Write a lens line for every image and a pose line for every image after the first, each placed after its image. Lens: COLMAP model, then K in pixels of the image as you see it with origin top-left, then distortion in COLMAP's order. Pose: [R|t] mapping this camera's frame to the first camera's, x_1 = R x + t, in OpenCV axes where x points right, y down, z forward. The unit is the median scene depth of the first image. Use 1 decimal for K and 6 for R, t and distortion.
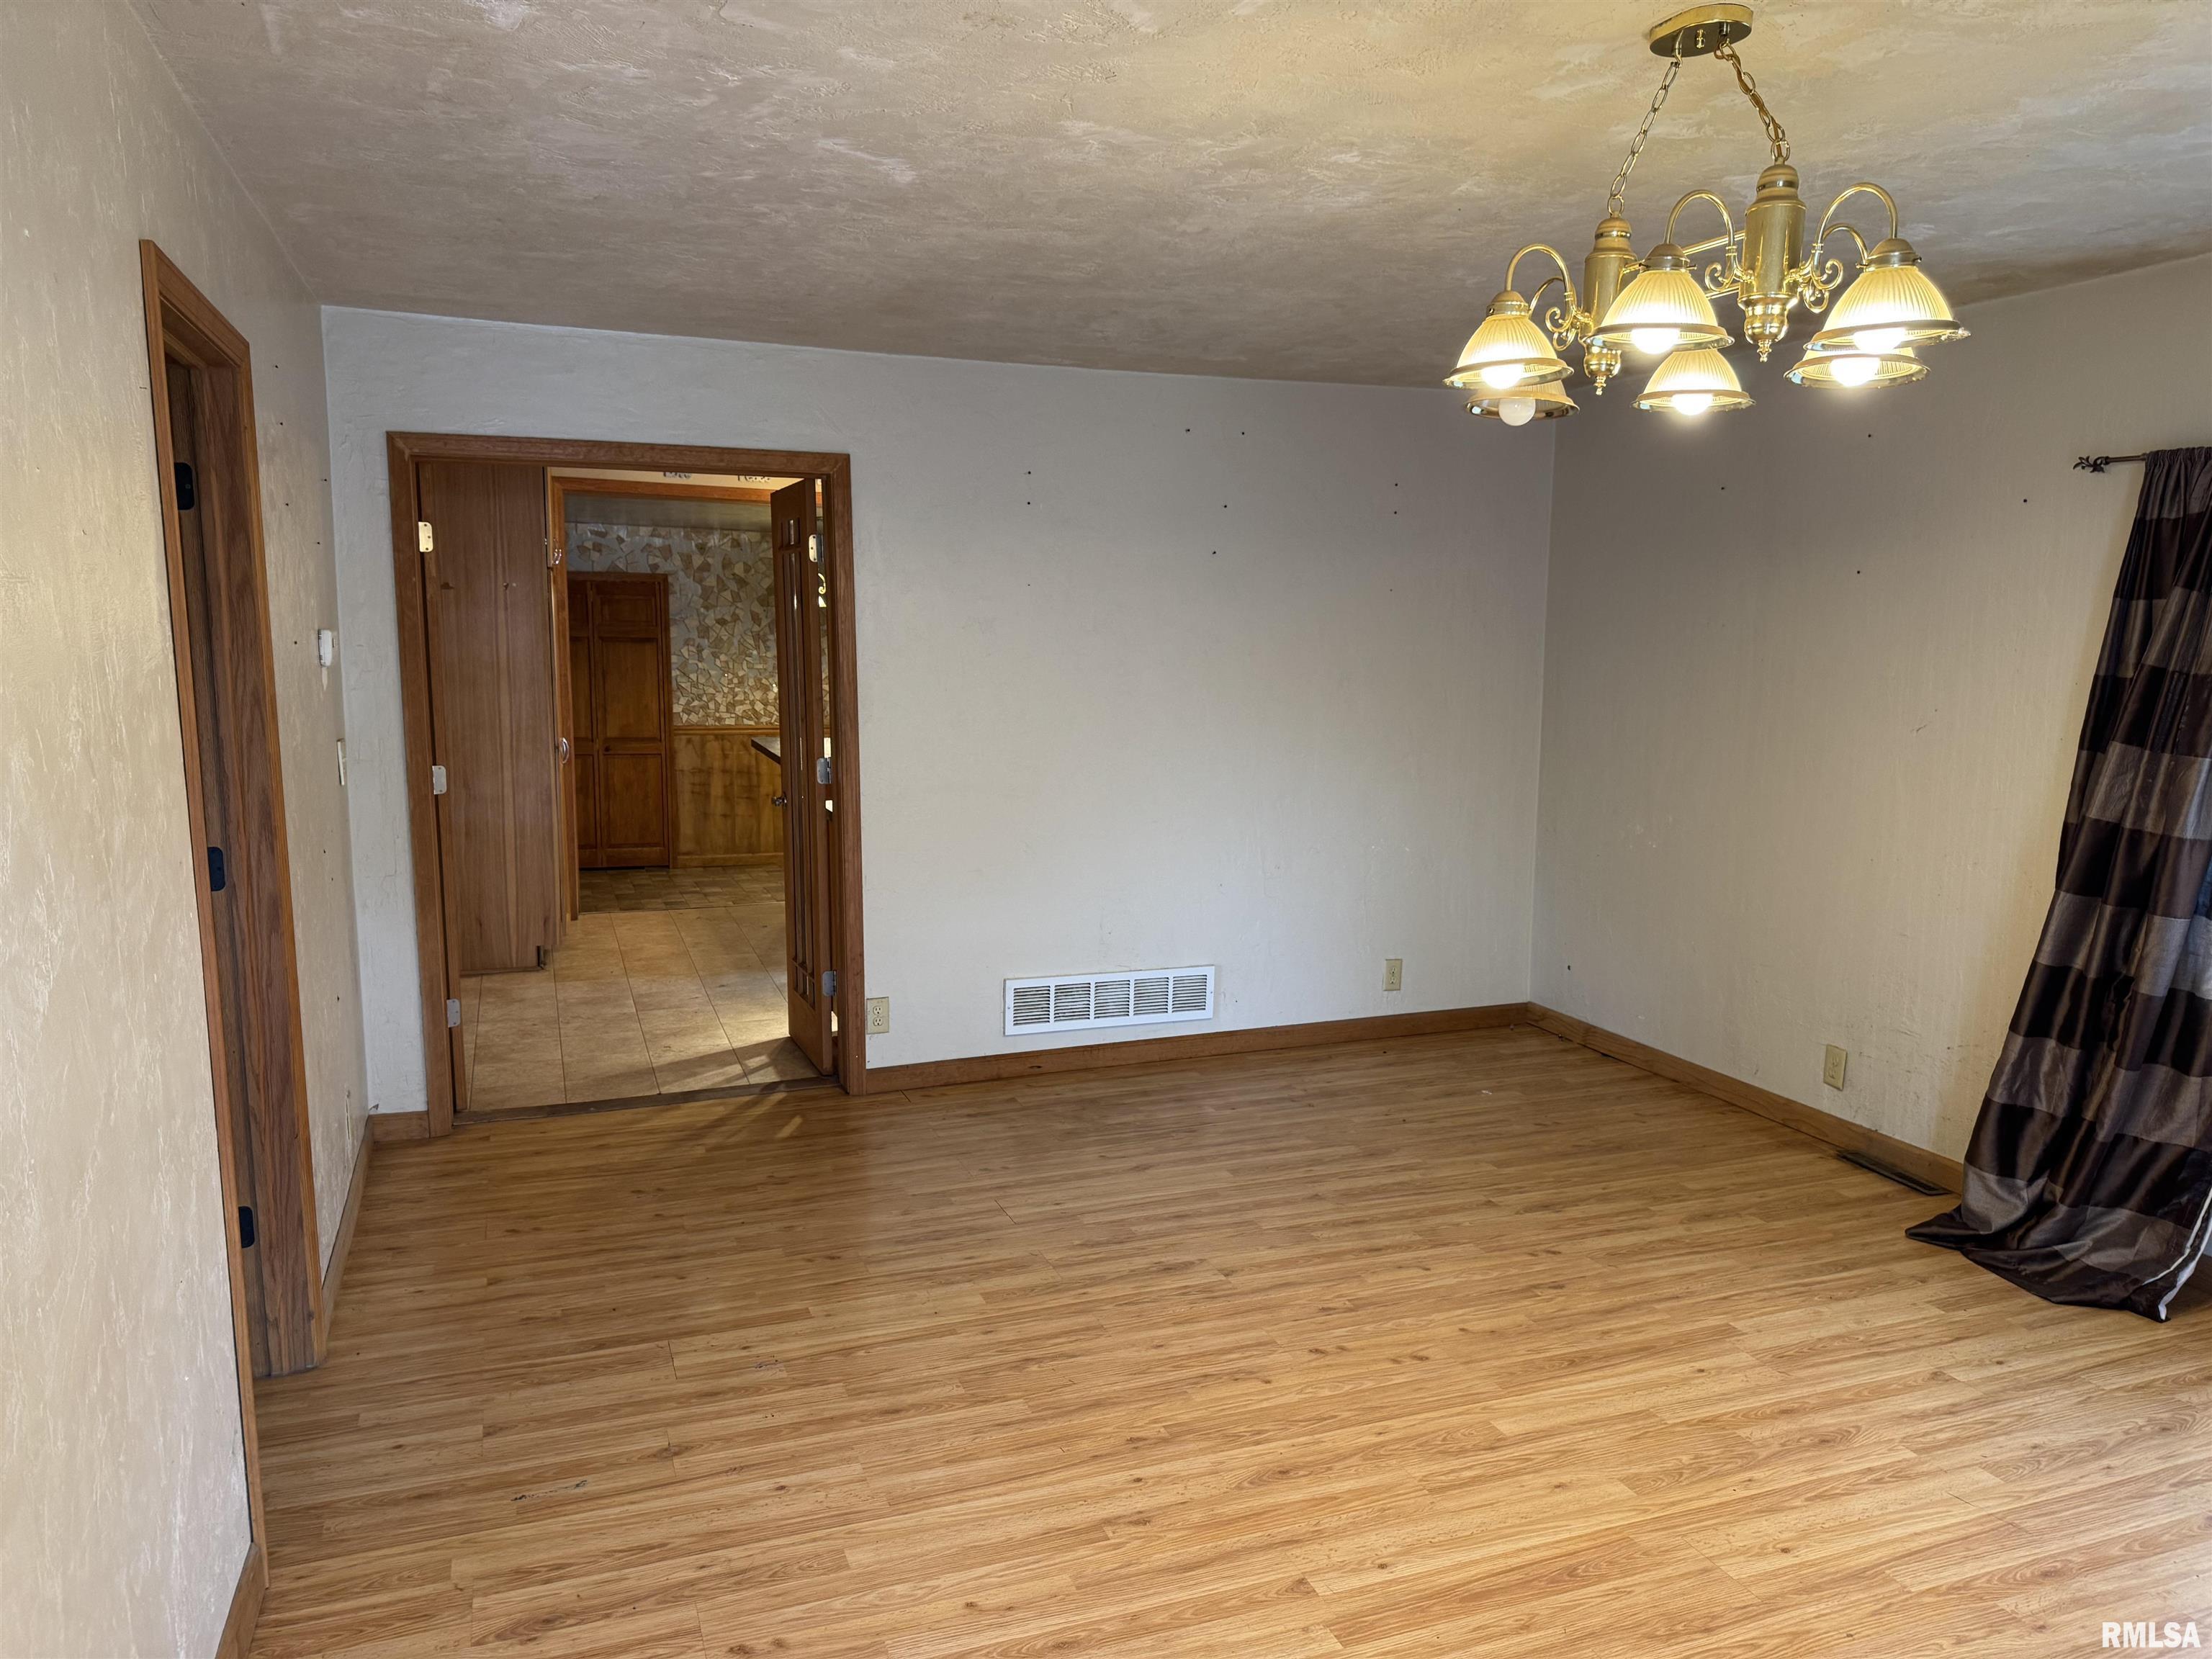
lens RADIAL K [[1539.8, 0, 1083.8], [0, 1539.8, 832.1], [0, 0, 1]] dist [0.128163, -0.002486]
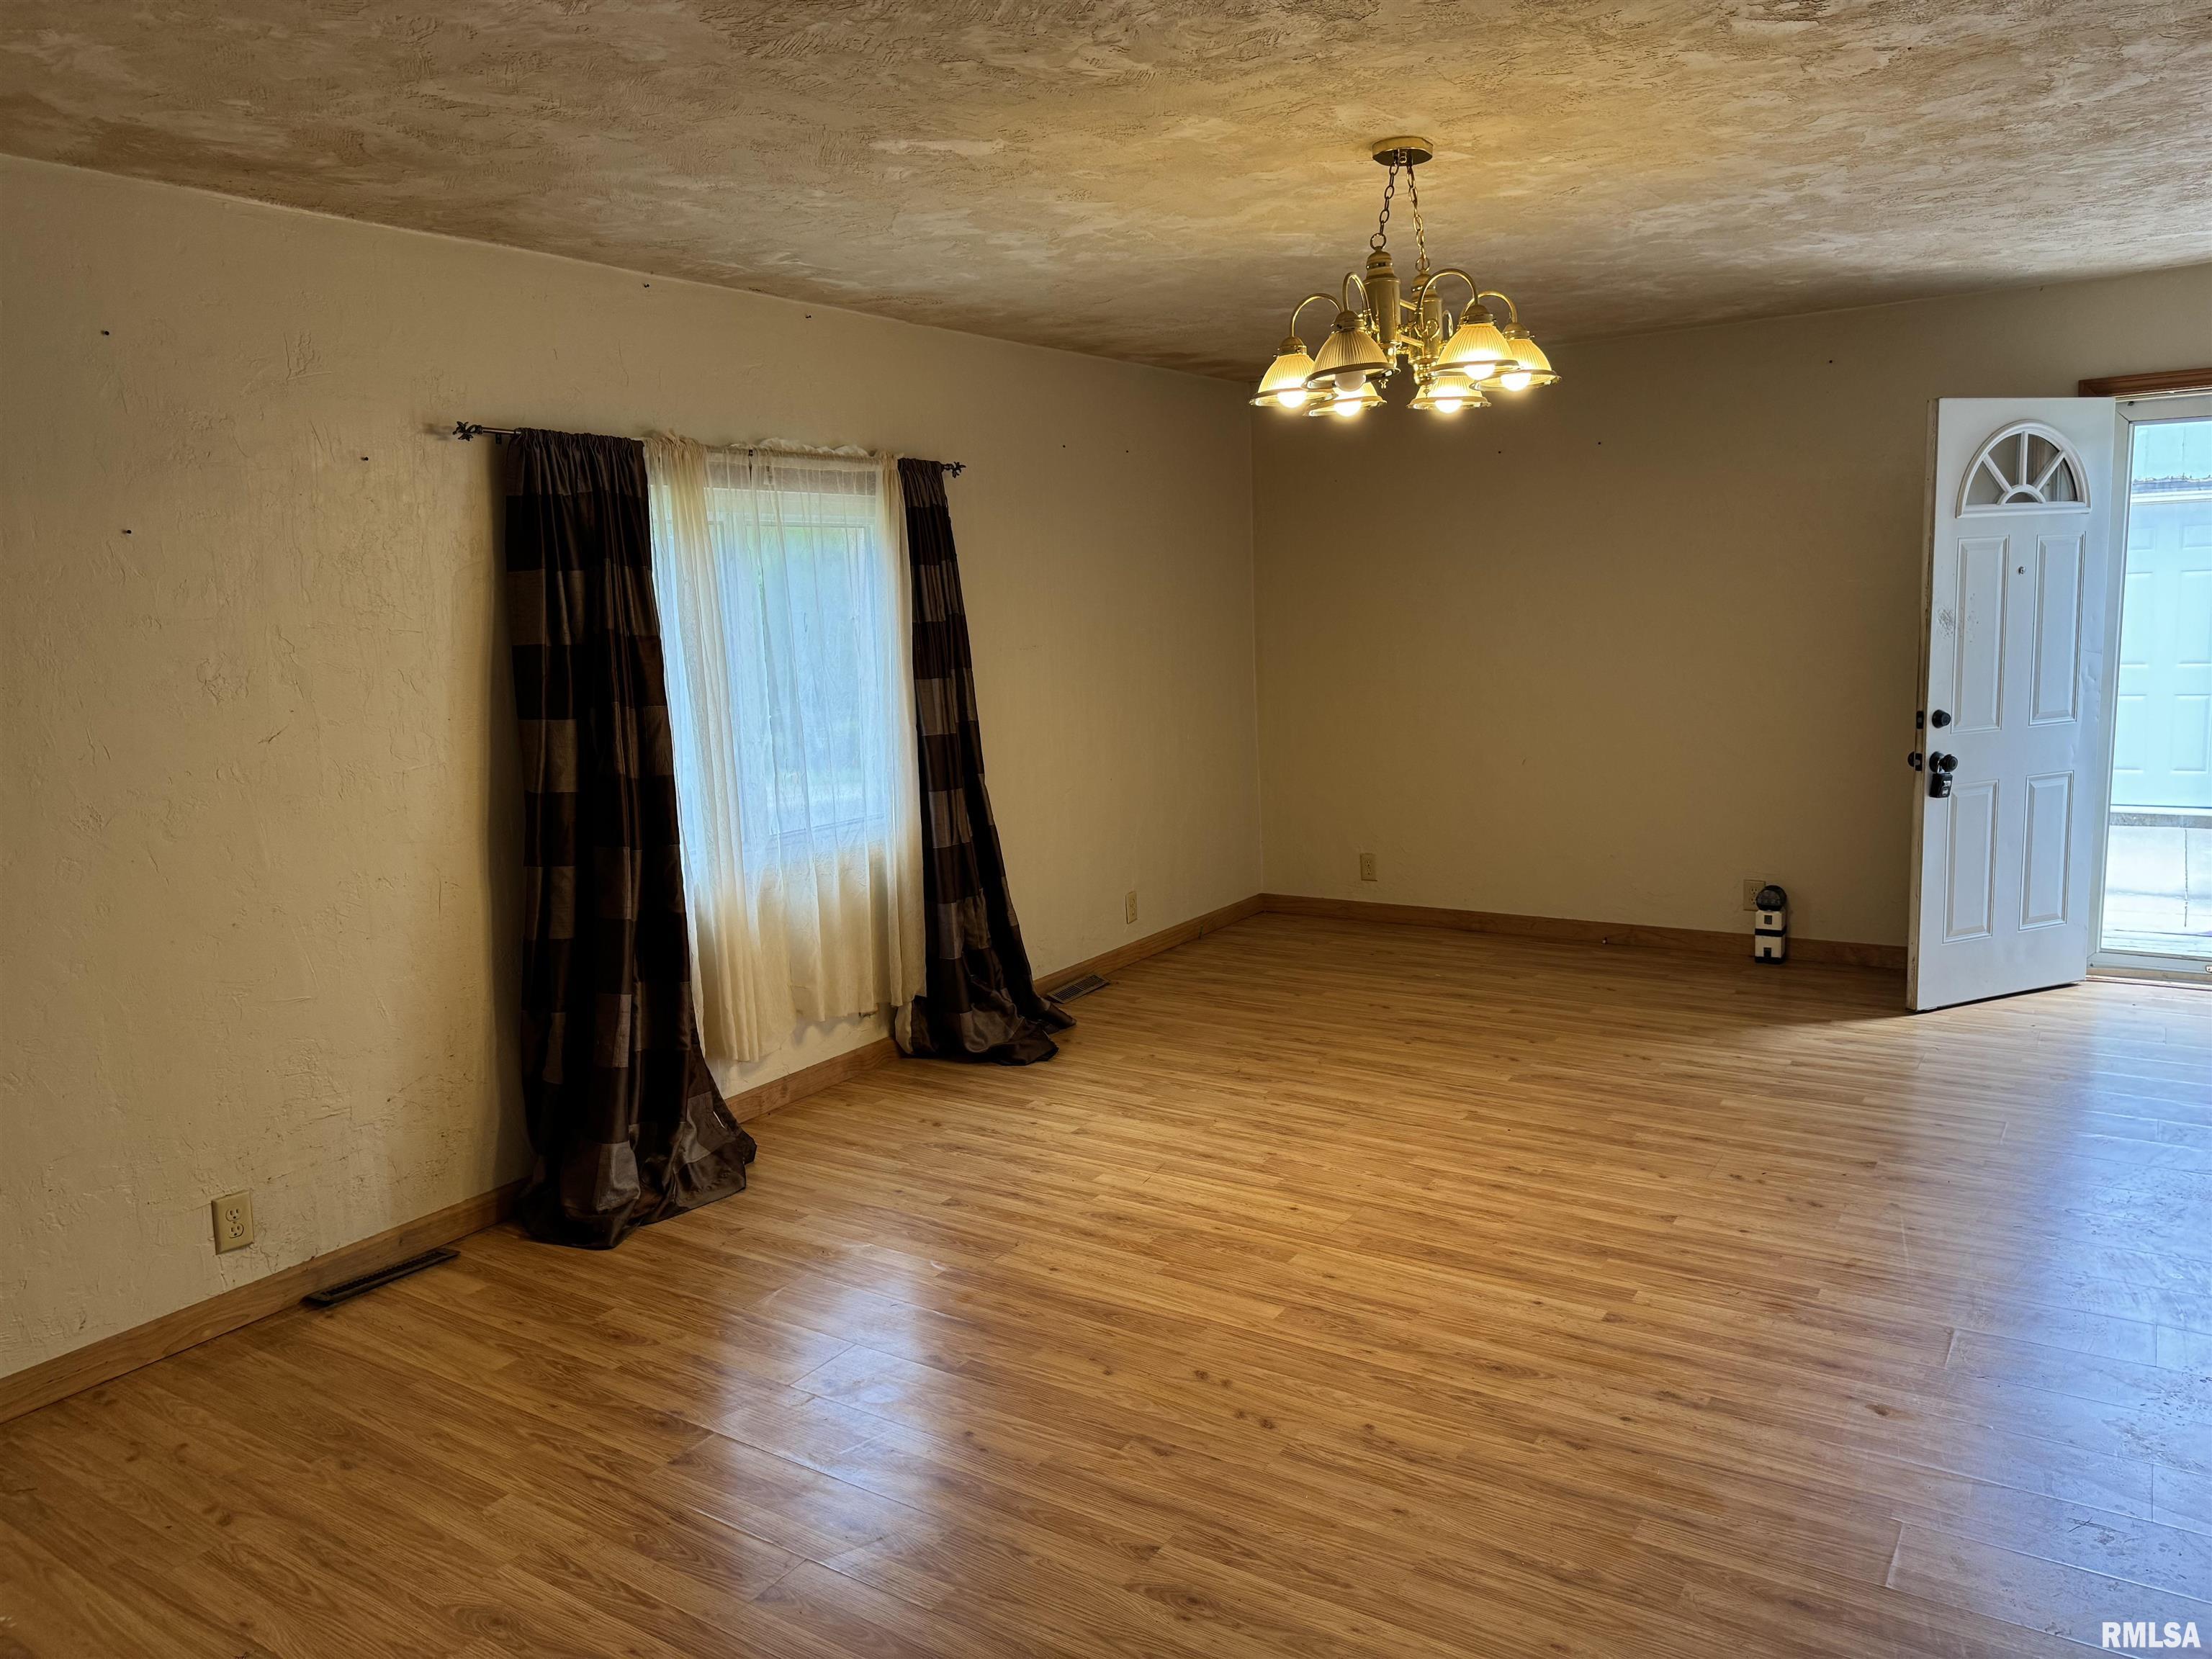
lens RADIAL K [[1581.9, 0, 1109.8], [0, 1581.9, 835.1], [0, 0, 1]] dist [0.038910, -0.036615]
pose [[-0.594222, -0.111110, 0.796590, -0.494878], [0.142261, 0.960277, 0.240062, -0.213066], [-0.791620, 0.255974, -0.554811, 1.603735]]
